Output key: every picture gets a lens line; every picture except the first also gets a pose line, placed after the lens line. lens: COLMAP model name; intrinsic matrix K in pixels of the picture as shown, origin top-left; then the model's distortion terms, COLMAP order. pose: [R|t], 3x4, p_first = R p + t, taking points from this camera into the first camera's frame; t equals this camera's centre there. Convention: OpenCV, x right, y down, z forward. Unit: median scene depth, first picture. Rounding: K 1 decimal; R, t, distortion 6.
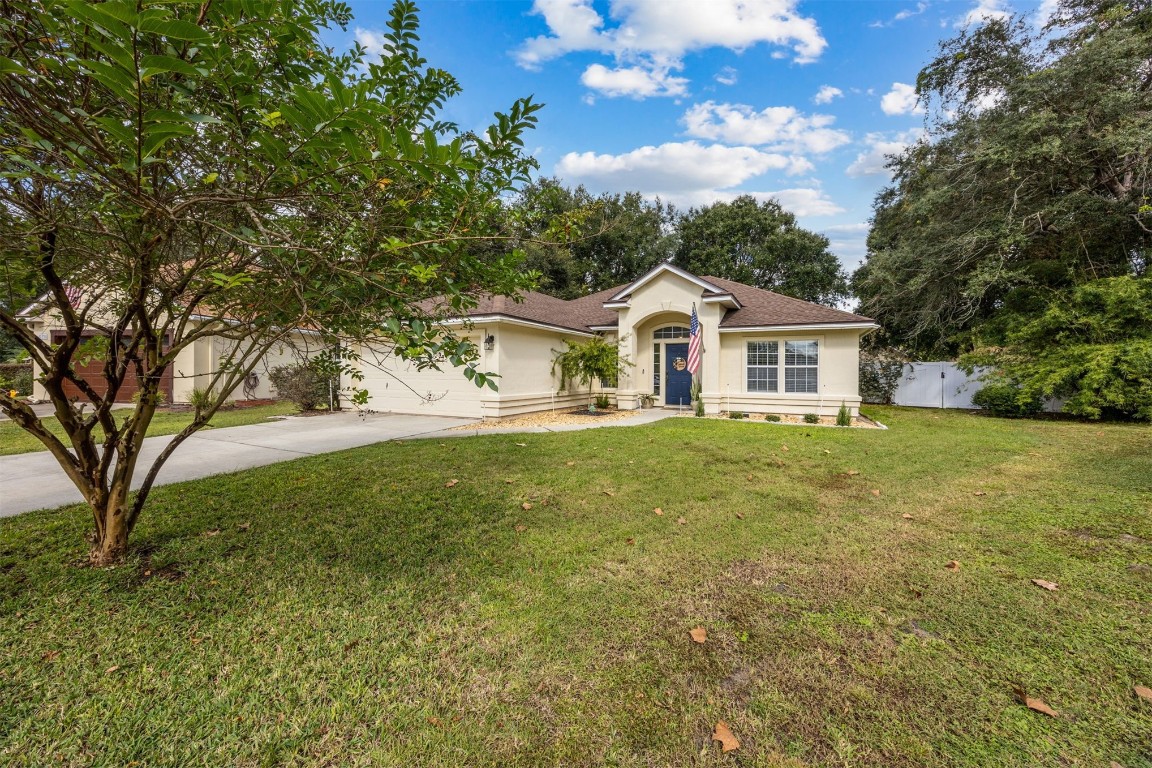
lens RADIAL K [[439.6, 0, 577.5], [0, 439.6, 378.5], [0, 0, 1]] dist [-0.005749, -0.000118]
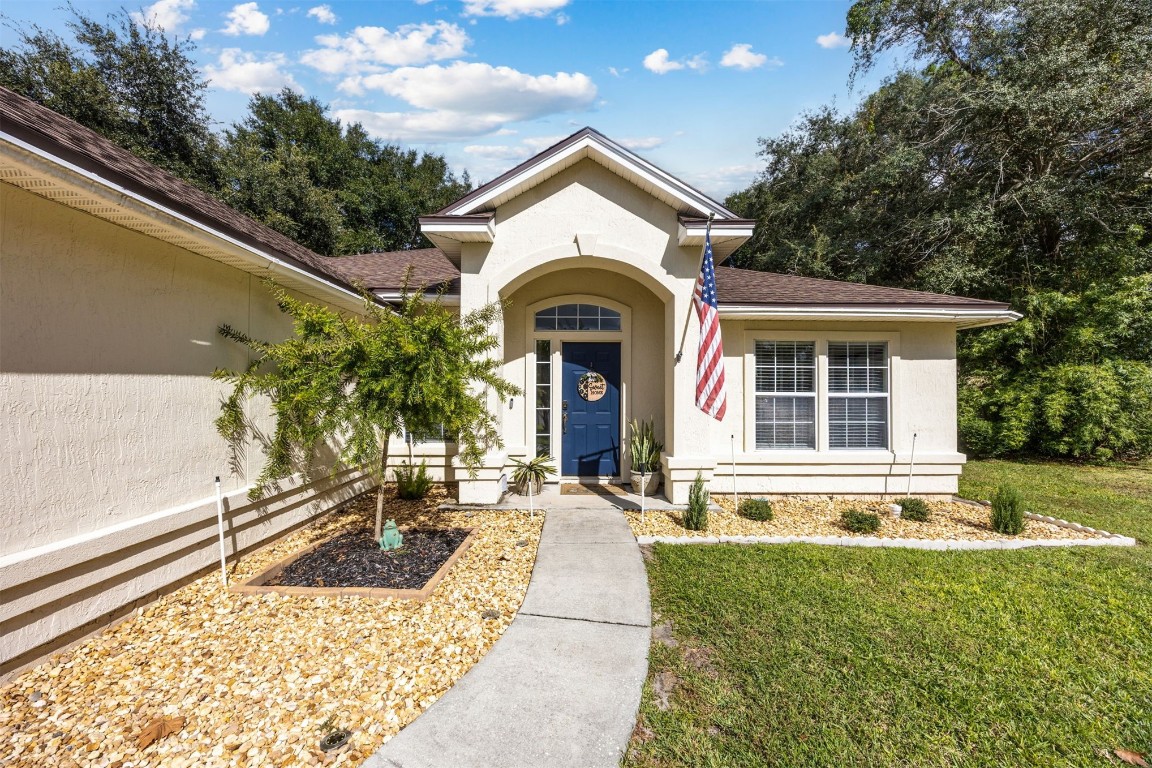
lens RADIAL K [[436.0, 0, 577.7], [0, 436.0, 382.0], [0, 0, 1]] dist [-0.002361, -0.000318]
pose [[0.887314, 0.008927, 0.461080, 0.008917], [0.006755, 0.999454, -0.032350, -0.024339], [-0.461117, 0.031819, 0.886769, 0.624378]]
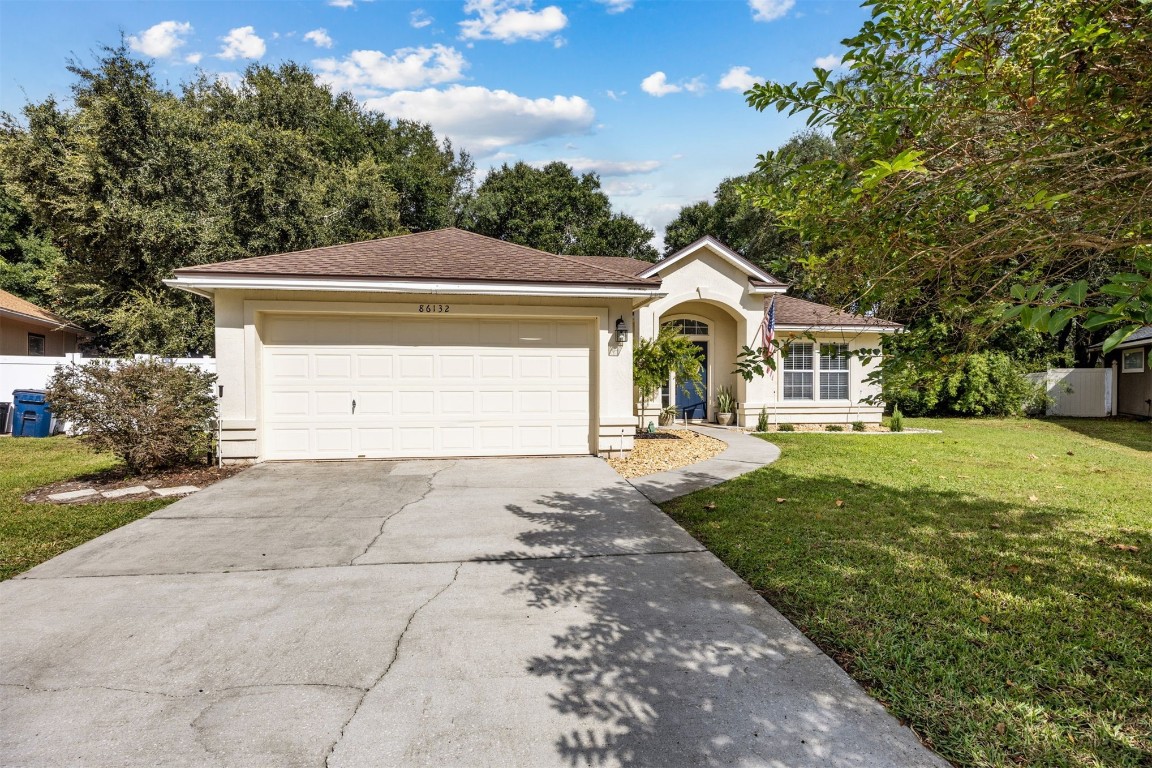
lens RADIAL K [[574.4, 0, 576.0], [0, 574.4, 384.0], [0, 0, 1]] dist [-0.001304, 0.000160]
pose [[0.814744, -0.009068, 0.579749, -0.555406], [0.012231, 0.999924, -0.001547, -0.004376], [-0.579691, 0.008351, 0.814793, 0.288493]]
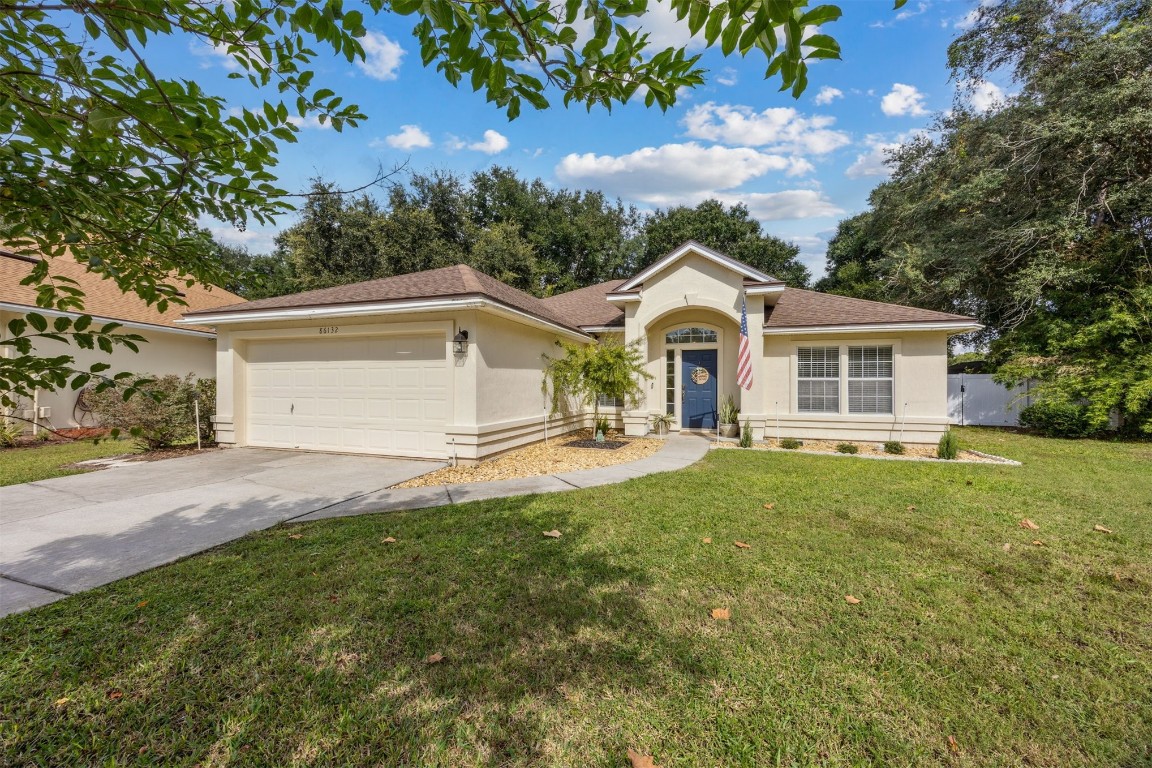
lens RADIAL K [[436.0, 0, 577.7], [0, 436.0, 382.0], [0, 0, 1]] dist [-0.002361, -0.000318]
pose [[0.990478, -0.000708, 0.137668, -0.092730], [0.003412, 0.999806, -0.019406, -0.008086], [-0.137627, 0.019691, 0.990288, 0.272787]]
